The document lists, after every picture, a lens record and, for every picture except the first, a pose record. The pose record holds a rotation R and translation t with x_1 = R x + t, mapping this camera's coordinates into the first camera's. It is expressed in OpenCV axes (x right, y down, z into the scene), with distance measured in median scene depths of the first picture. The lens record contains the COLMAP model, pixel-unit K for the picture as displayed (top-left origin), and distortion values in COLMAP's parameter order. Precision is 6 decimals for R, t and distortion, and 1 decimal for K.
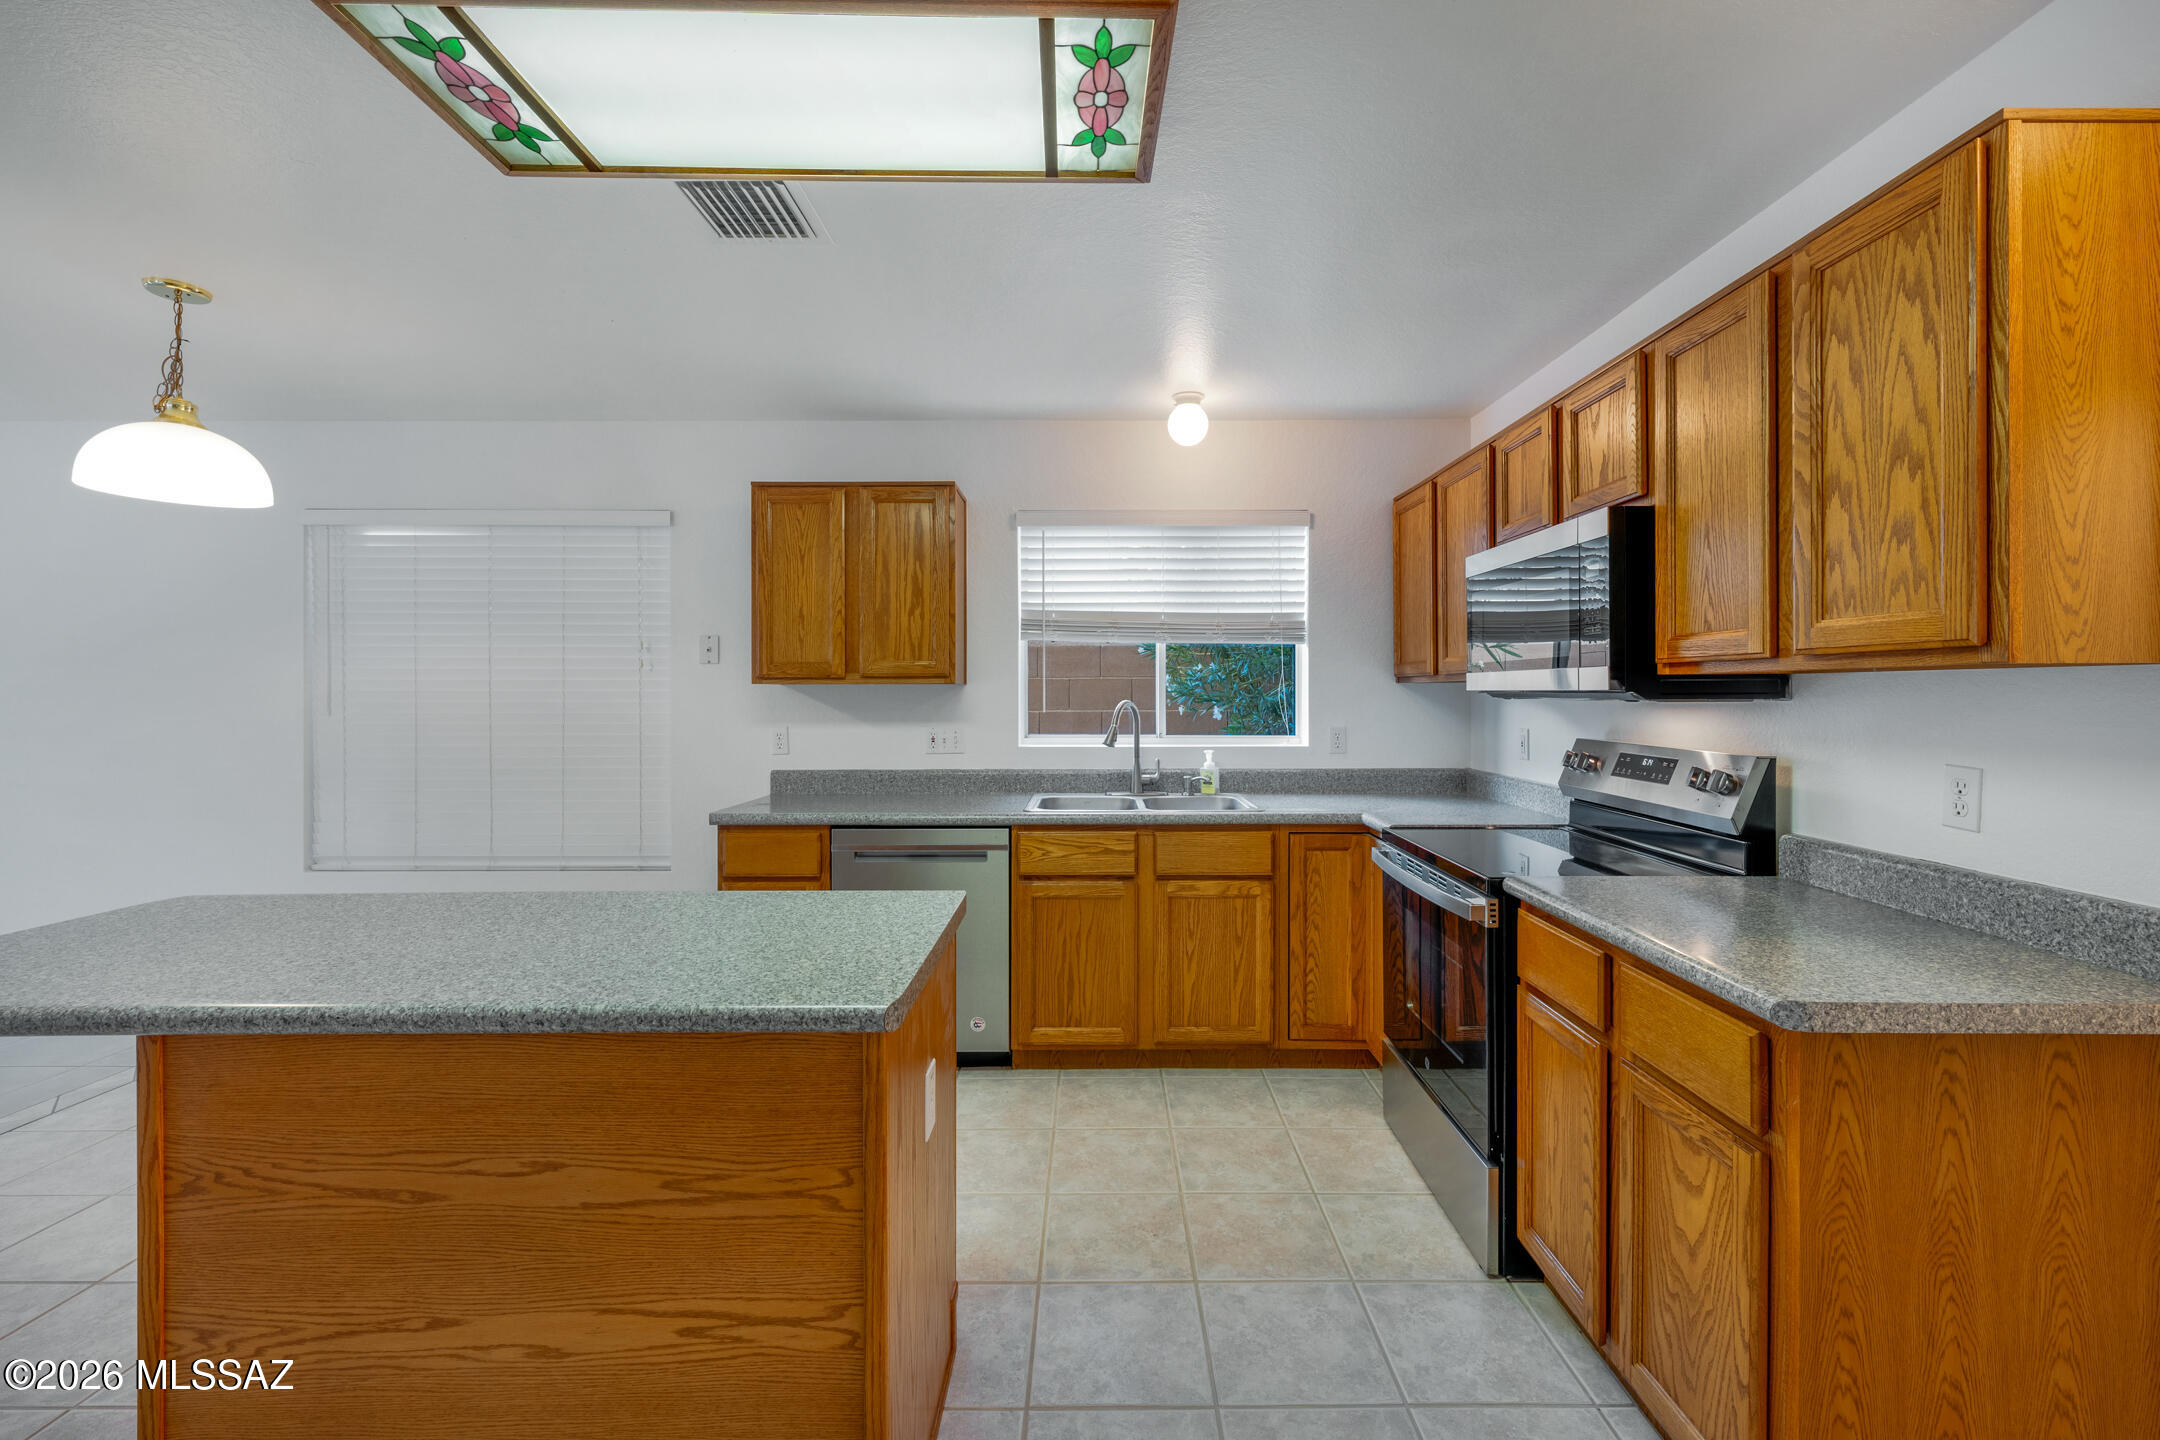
lens RADIAL K [[884.2, 0, 1096.1], [0, 884.2, 698.6], [0, 0, 1]] dist [-0.000904, -0.000479]
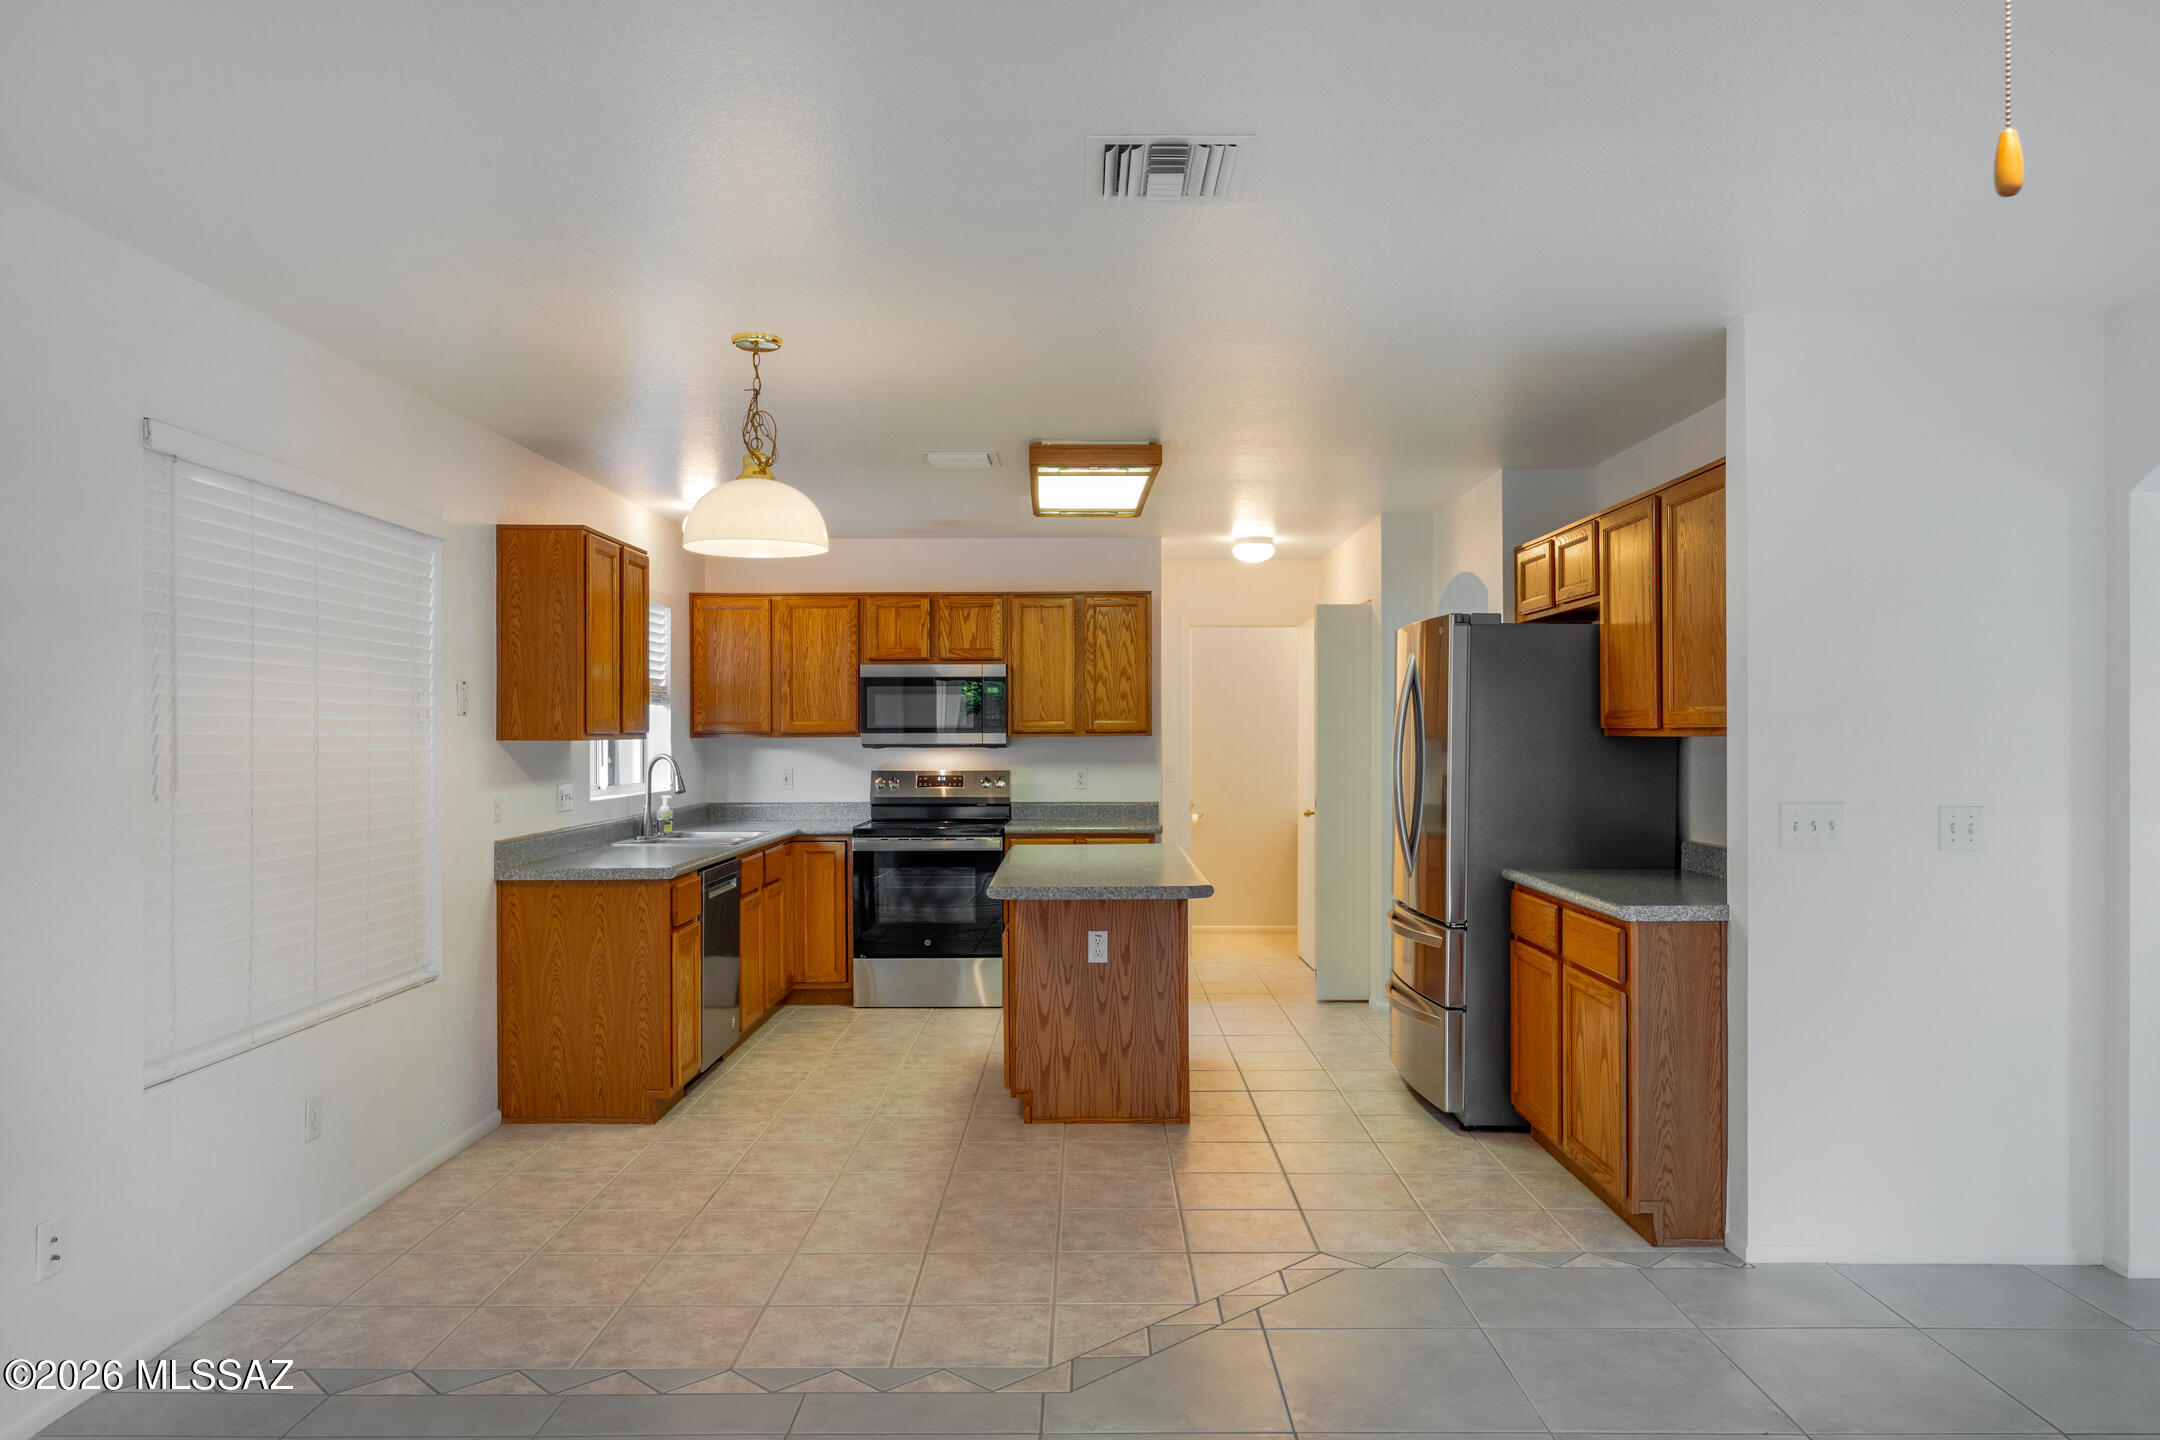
lens RADIAL K [[1465.6, 0, 1067.5], [0, 1465.6, 726.9], [0, 0, 1]] dist [0.002972, -0.008591]
pose [[0.012715, 0.004797, 0.999908, -2.134520], [0.008001, 0.999956, -0.004899, -0.021035], [-0.999887, 0.008063, 0.012676, 0.516568]]
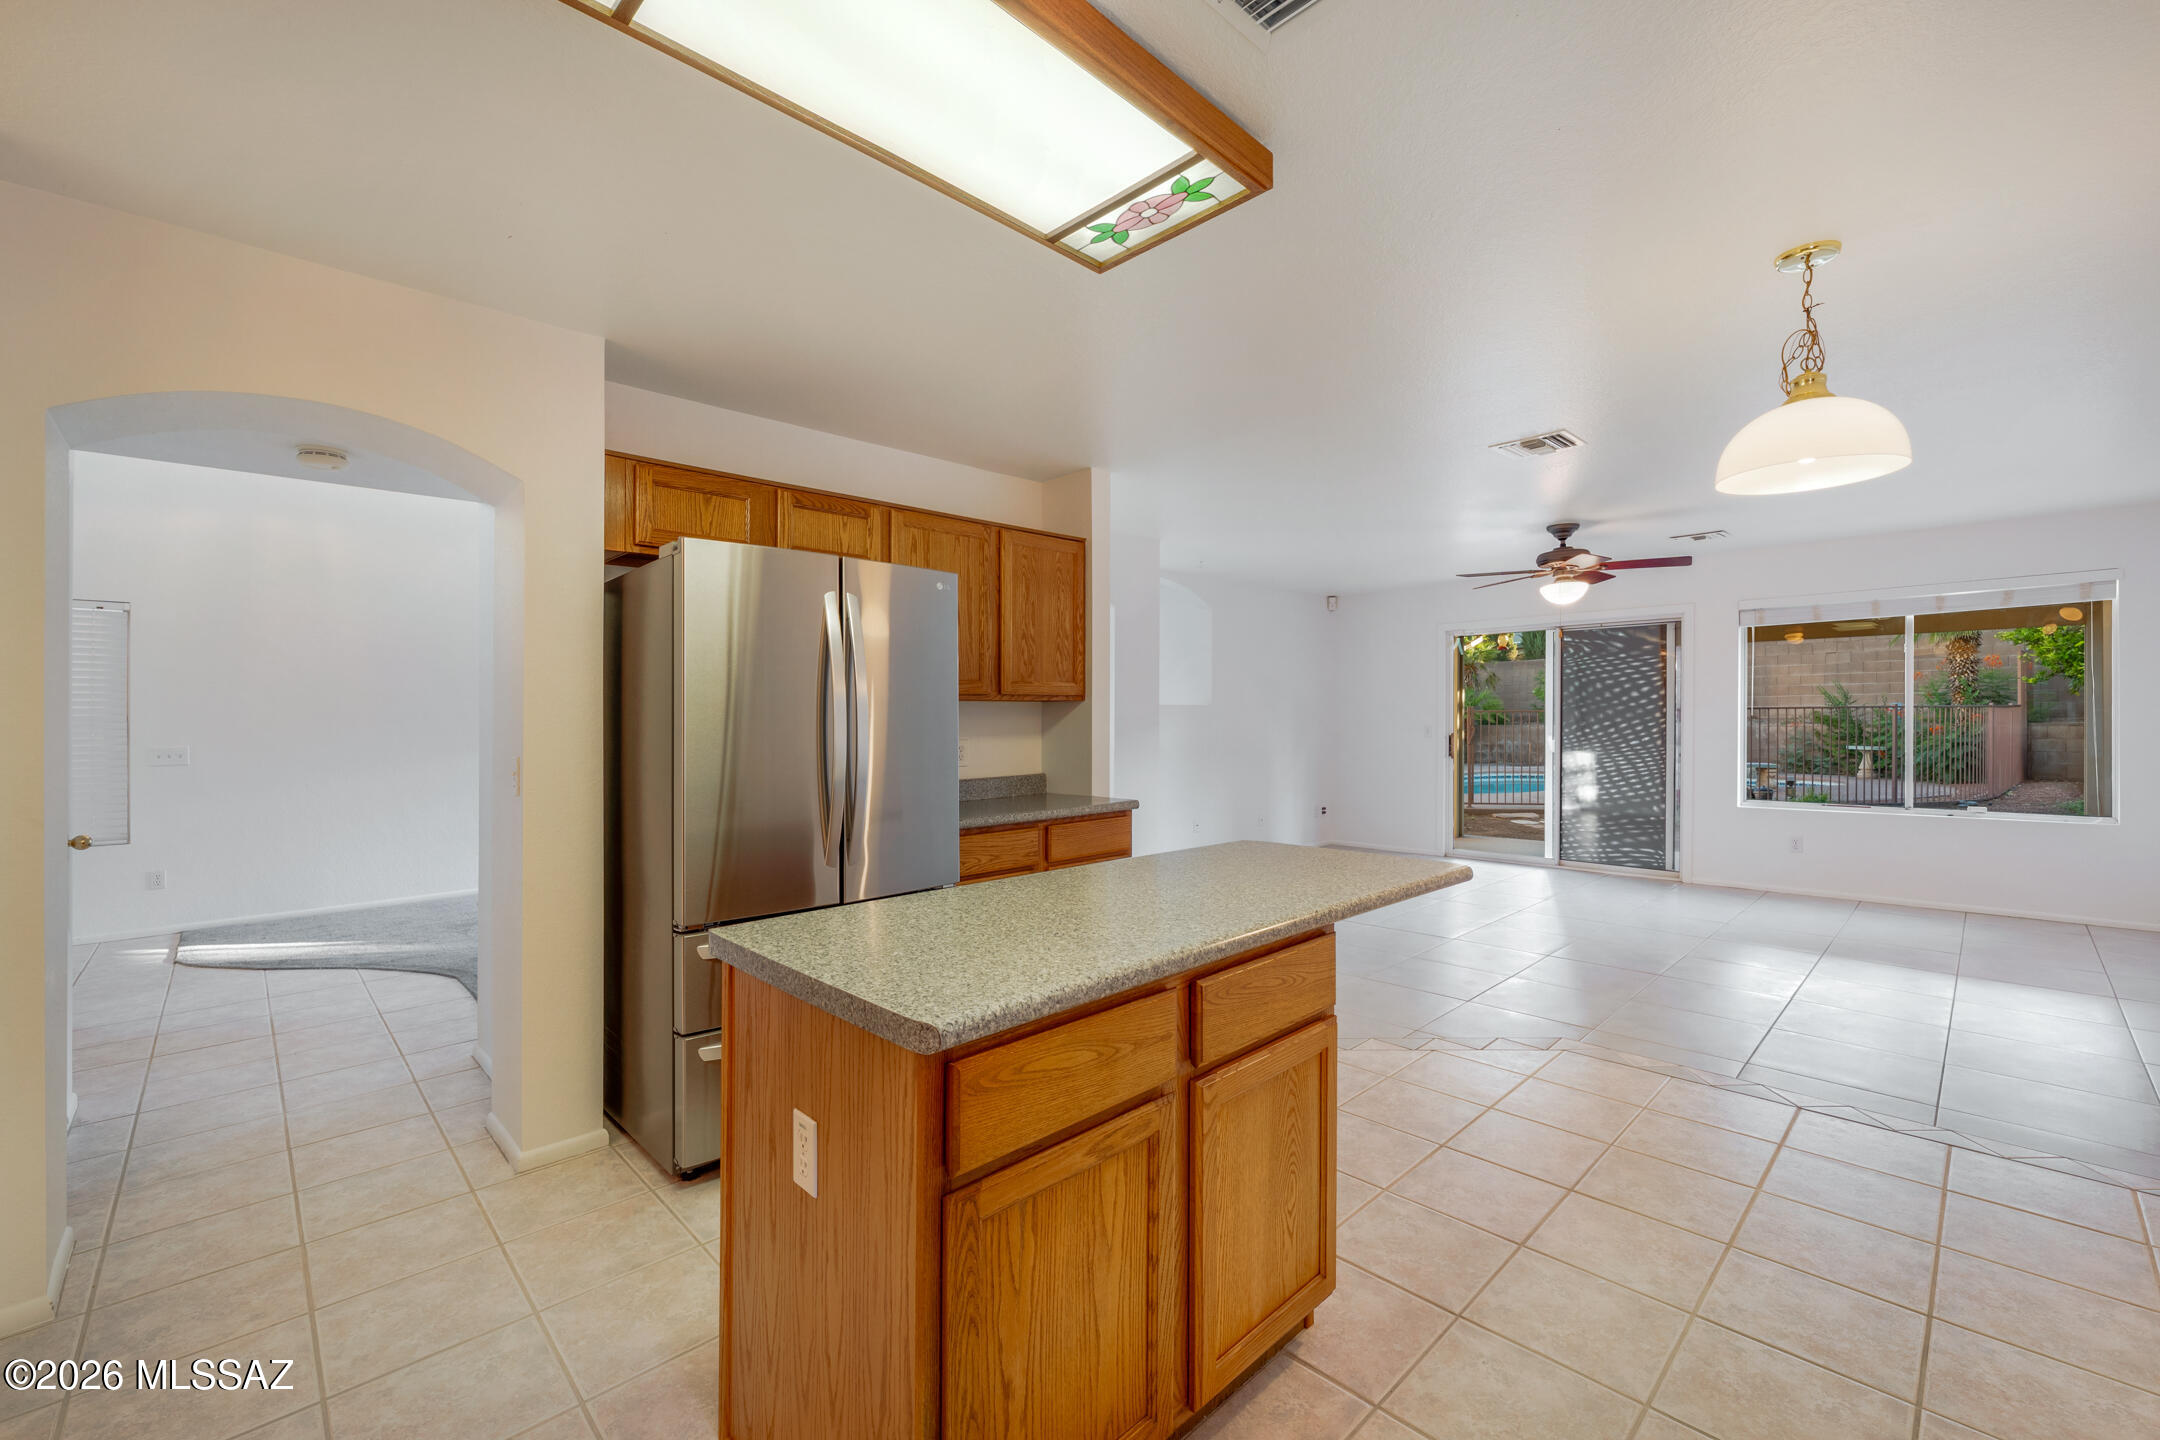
lens RADIAL K [[884.2, 0, 1082.5], [0, 884.2, 722.8], [0, 0, 1]] dist [-0.000904, -0.000479]
pose [[-0.717310, 0.009920, -0.696684, 0.110582], [0.004101, 0.999941, 0.010015, 0.006758], [0.696742, 0.004327, -0.717309, 0.917443]]
